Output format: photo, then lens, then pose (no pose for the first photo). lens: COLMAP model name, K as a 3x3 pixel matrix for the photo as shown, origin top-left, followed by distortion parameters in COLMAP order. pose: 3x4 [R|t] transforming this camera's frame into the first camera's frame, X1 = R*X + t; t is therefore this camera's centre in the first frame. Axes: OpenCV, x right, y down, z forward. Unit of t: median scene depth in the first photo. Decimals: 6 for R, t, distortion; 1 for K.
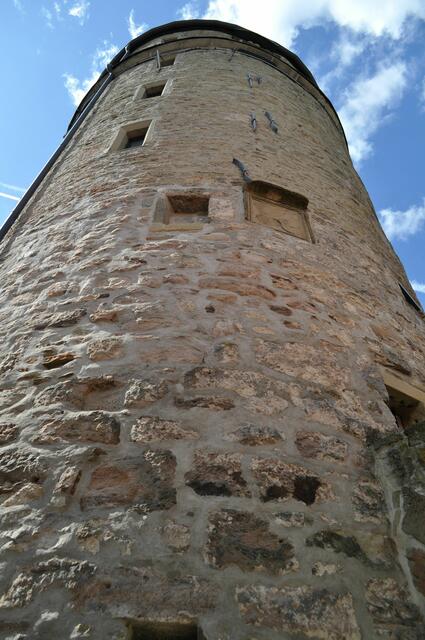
lens RADIAL K [[501.7, 0, 212.5], [0, 501.7, 320.0], [0, 0, 1]] dist [-0.078906, 0.004724]
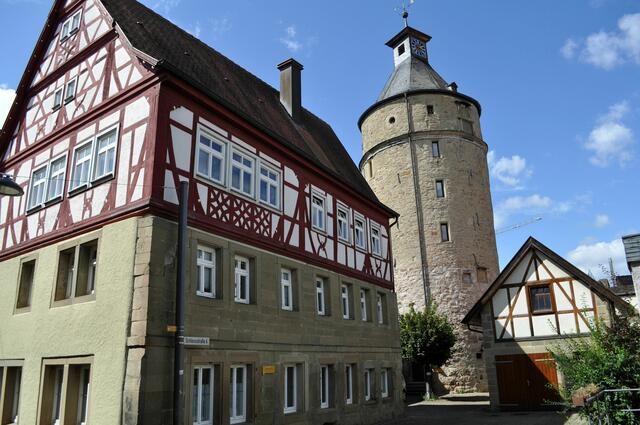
lens RADIAL K [[501.7, 0, 327.5], [0, 501.7, 214.1], [0, 0, 1]] dist [-0.078906, 0.004724]
pose [[0.975581, 0.011106, 0.219360, -4.699786], [-0.130972, 0.831150, 0.540403, -6.076192], [-0.176320, -0.555937, 0.812309, -4.645189]]
